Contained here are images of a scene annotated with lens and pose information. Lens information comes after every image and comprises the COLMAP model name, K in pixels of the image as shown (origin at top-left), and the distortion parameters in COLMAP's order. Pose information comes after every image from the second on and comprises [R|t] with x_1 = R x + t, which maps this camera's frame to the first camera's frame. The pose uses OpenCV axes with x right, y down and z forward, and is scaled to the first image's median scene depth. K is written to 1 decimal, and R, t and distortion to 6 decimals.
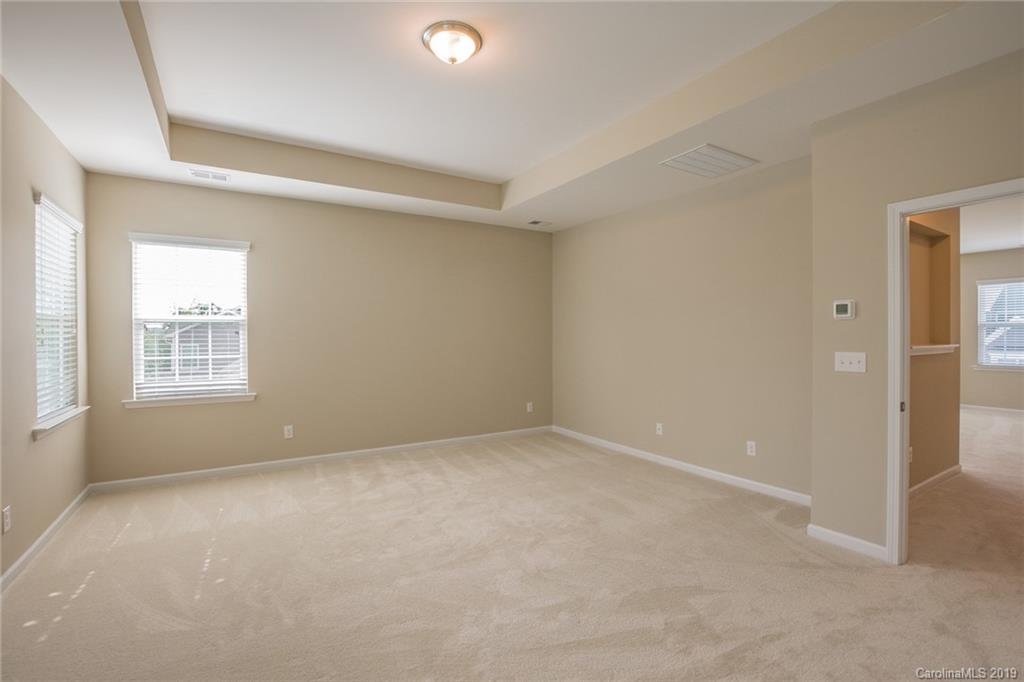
lens RADIAL K [[459.9, 0, 506.3], [0, 459.9, 328.5], [0, 0, 1]] dist [-0.043183, 0.009386]
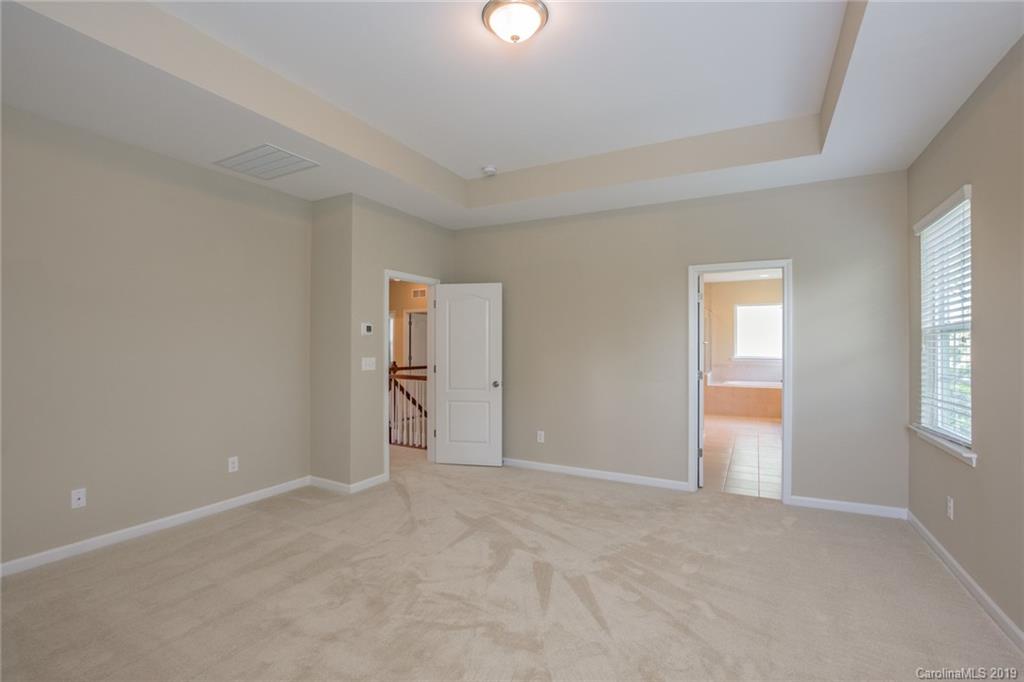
lens RADIAL K [[452.2, 0, 512.0], [0, 452.2, 341.0], [0, 0, 1]] dist [-0.047765, 0.011820]
pose [[-0.507431, 0.018111, 0.861502, -0.781303], [-0.007664, 0.999645, -0.025529, 0.031237], [-0.861658, -0.019557, -0.507112, 1.331131]]
